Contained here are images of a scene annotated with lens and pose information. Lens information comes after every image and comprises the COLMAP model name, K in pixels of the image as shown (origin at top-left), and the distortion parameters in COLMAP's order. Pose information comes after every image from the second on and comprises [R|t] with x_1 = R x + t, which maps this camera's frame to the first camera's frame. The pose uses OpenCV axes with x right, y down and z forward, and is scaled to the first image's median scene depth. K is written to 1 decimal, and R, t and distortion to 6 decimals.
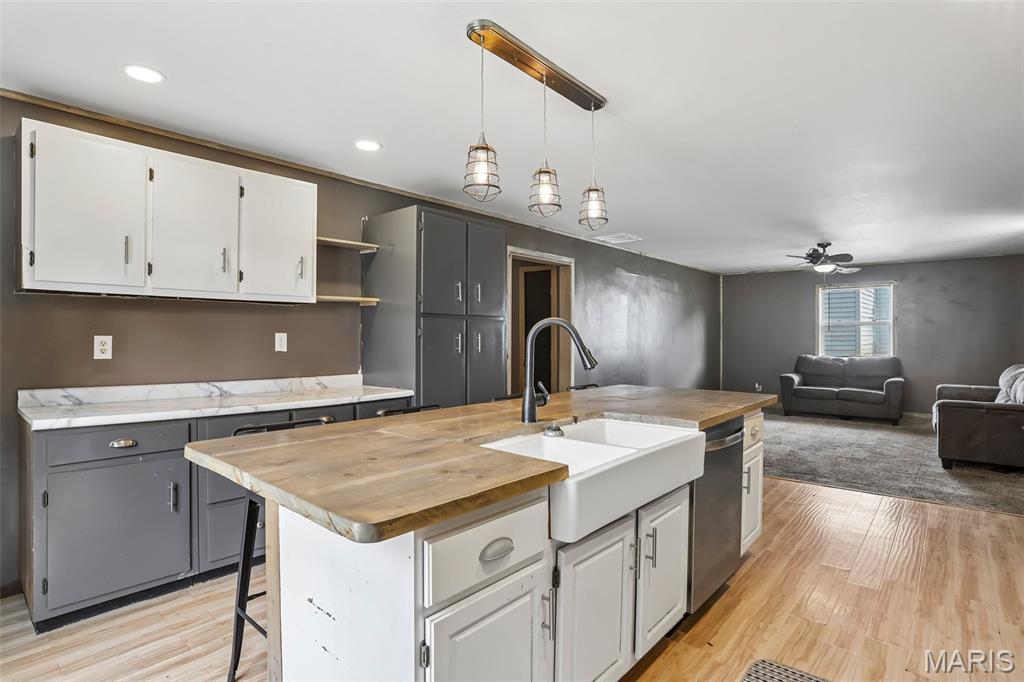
lens RADIAL K [[528.3, 0, 508.3], [0, 528.3, 339.8], [0, 0, 1]] dist [-0.068302, 0.038979]
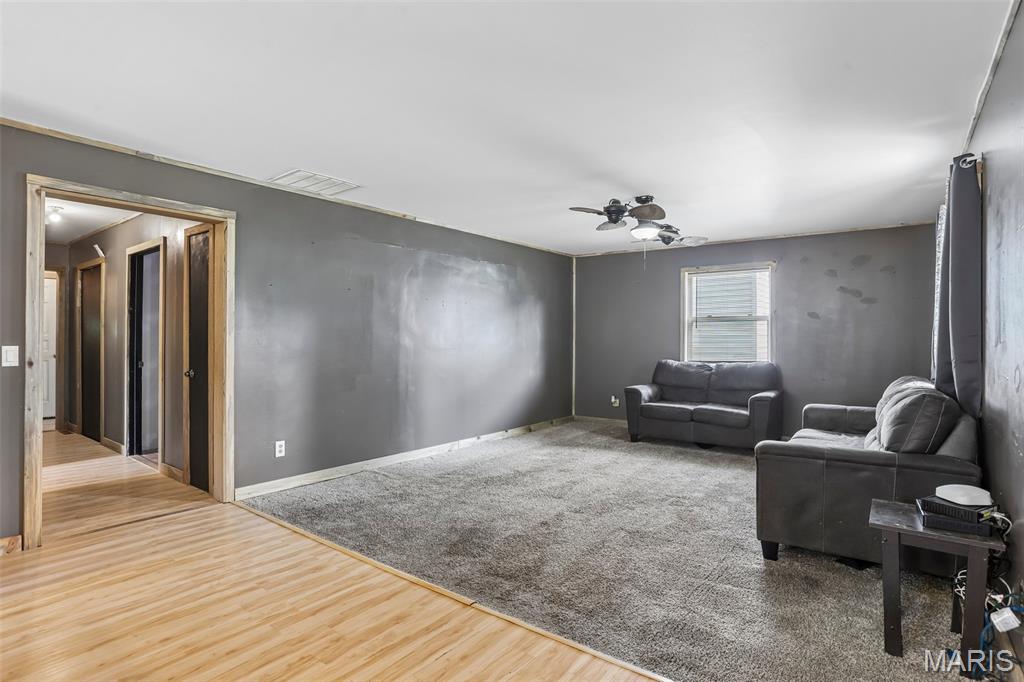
lens RADIAL K [[528.3, 0, 508.3], [0, 528.3, 339.8], [0, 0, 1]] dist [-0.068302, 0.038979]
pose [[0.998334, 0.003853, 0.057564, 0.322262], [-0.003644, 0.999986, -0.003731, 0.003633], [-0.057578, 0.003515, 0.998335, 0.263582]]
